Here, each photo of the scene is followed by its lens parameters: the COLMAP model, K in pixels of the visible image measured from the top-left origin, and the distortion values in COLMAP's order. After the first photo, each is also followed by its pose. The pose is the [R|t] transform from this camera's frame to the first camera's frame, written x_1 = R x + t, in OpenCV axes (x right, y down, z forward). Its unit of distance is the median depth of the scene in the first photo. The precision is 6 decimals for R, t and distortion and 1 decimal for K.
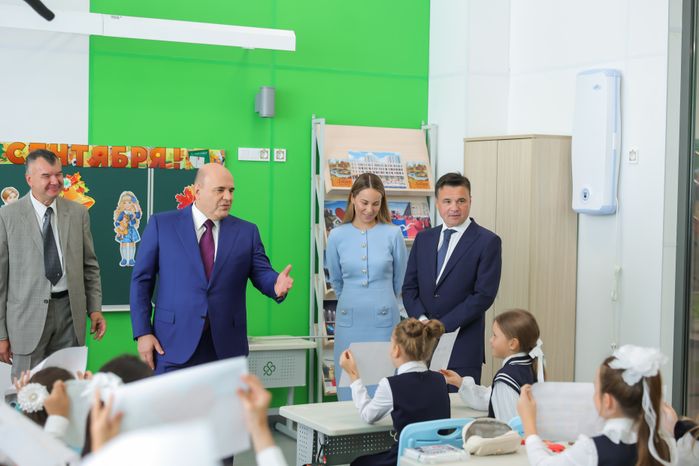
lens RADIAL K [[1156.6, 0, 349.5], [0, 1156.6, 233.0], [0, 0, 1]] dist [-0.003377, -0.035465]
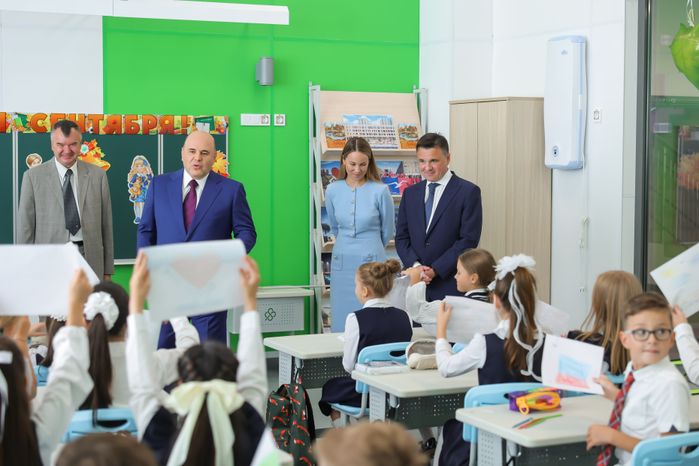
lens RADIAL K [[1251.9, 0, 349.5], [0, 1251.9, 233.0], [0, 0, 1]] dist [0.005331, -0.043136]
pose [[0.998812, -0.014269, -0.046591, 0.061872], [0.015589, 0.999484, 0.028088, 0.007215], [0.046166, -0.028781, 0.998519, -0.183735]]
